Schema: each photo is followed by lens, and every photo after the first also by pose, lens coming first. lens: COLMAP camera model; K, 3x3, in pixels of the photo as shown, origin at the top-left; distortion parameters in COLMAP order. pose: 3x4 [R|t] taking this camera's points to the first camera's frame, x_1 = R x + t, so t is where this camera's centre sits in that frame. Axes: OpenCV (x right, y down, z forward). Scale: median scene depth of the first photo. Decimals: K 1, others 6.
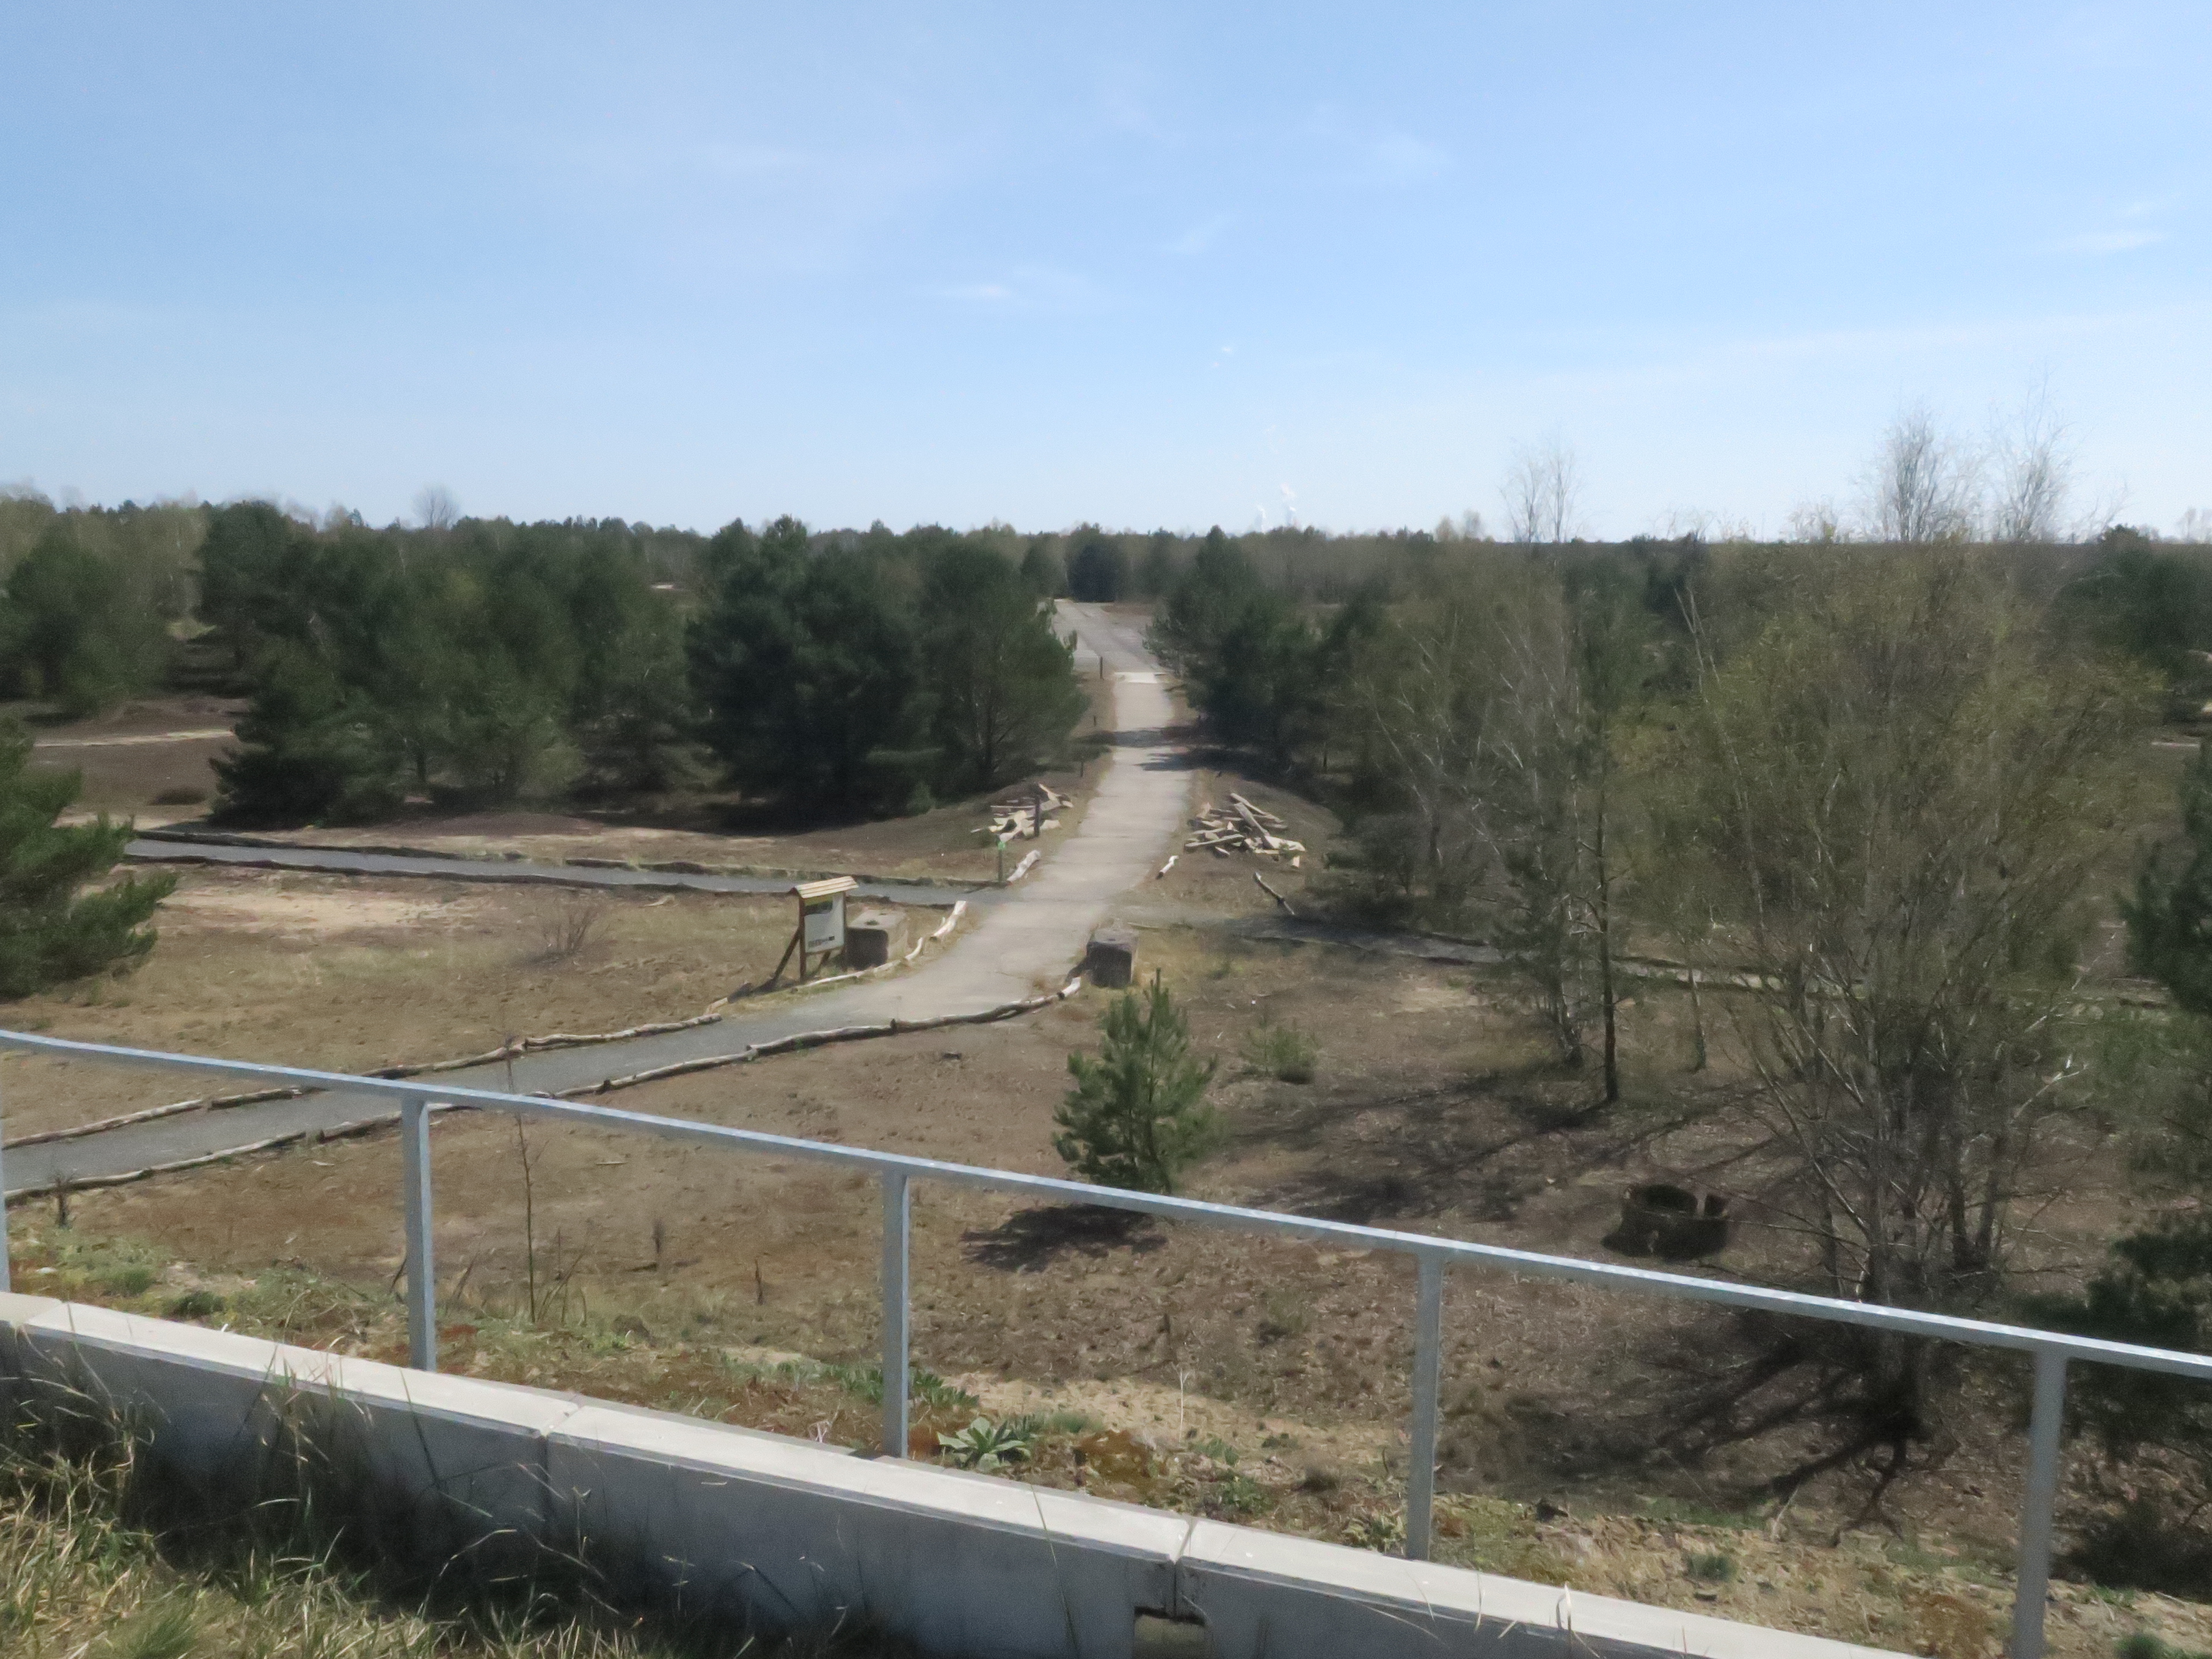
lens RADIAL K [[2025.1, 0, 1116.4], [0, 2025.1, 825.5], [0, 0, 1]] dist [0.003531, -0.003523]
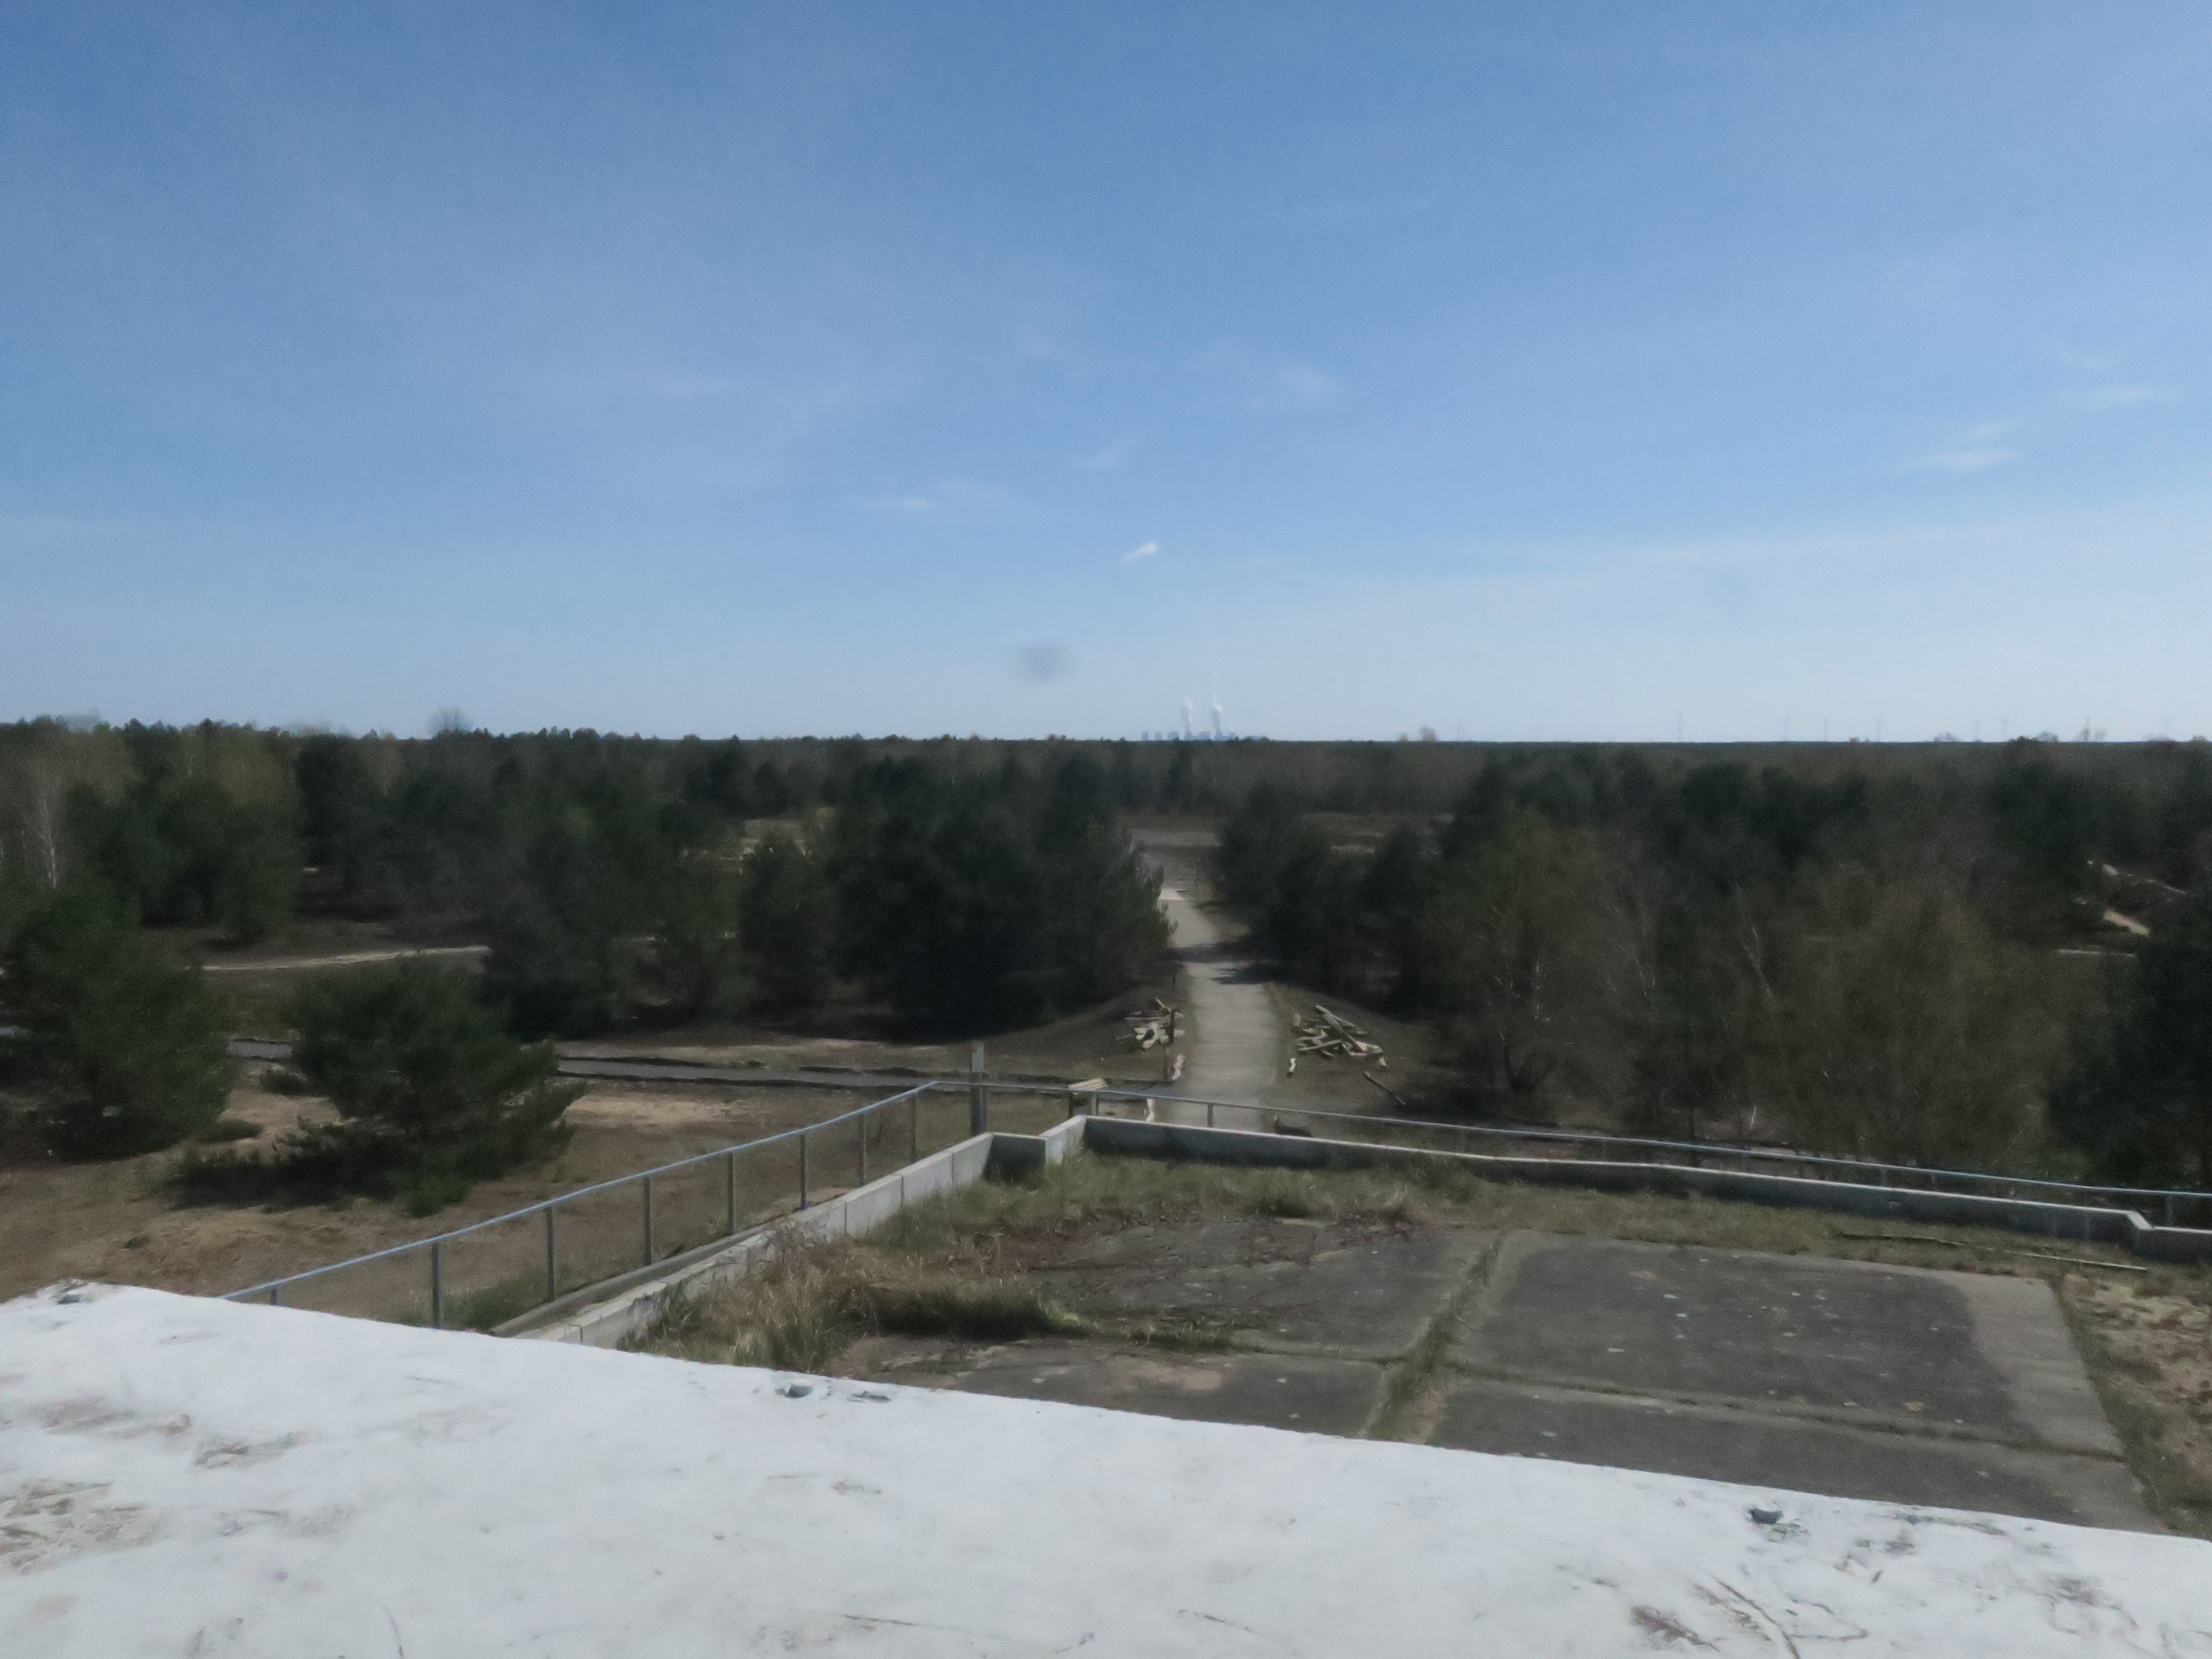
lens RADIAL K [[2025.1, 0, 1110.4], [0, 2025.1, 842.3], [0, 0, 1]] dist [0.003531, -0.003523]
pose [[0.999422, -0.006896, 0.033290, -0.106851], [0.009776, 0.996149, -0.087125, -0.008578], [-0.032561, 0.087400, 0.995641, -0.216519]]
